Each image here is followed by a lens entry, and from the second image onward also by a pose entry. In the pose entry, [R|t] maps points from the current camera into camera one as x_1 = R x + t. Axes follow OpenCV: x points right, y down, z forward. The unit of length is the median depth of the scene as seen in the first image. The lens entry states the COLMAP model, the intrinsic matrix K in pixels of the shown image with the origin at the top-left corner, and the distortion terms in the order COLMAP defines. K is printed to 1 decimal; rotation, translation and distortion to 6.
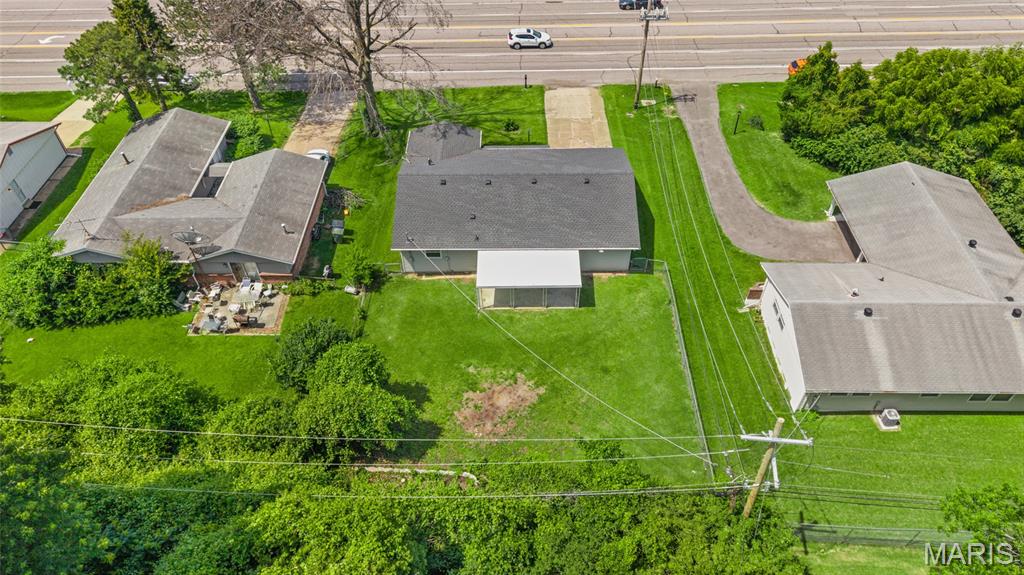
lens RADIAL K [[694.4, 0, 508.4], [0, 694.4, 285.2], [0, 0, 1]] dist [0.002201, -0.003747]
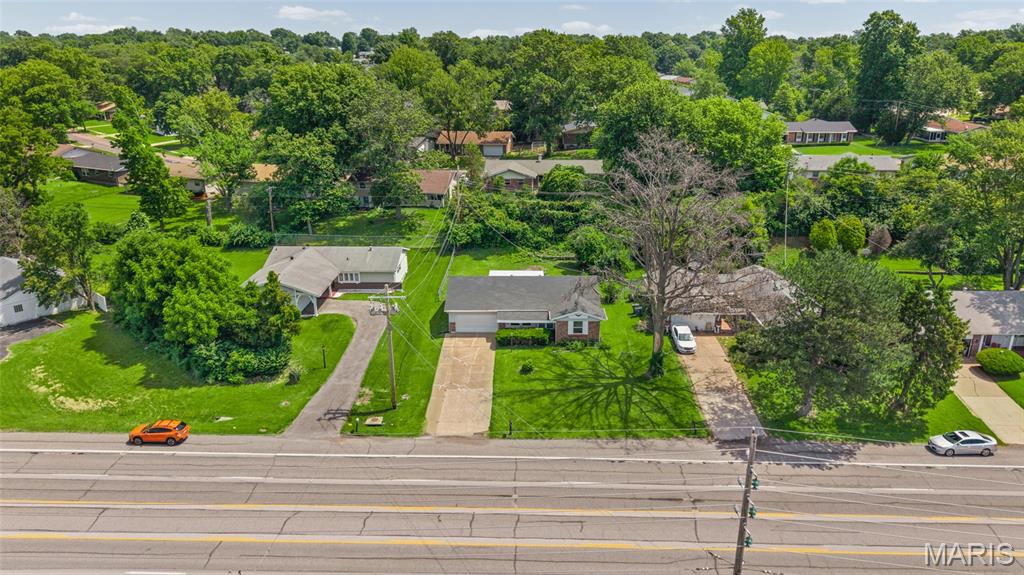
lens RADIAL K [[694.4, 0, 508.4], [0, 694.4, 285.2], [0, 0, 1]] dist [0.002201, -0.003747]
pose [[-0.999714, 0.013577, 0.019707, 0.009427], [0.023616, 0.426507, 0.904176, -1.193470], [0.003871, 0.904382, -0.426706, 1.278293]]
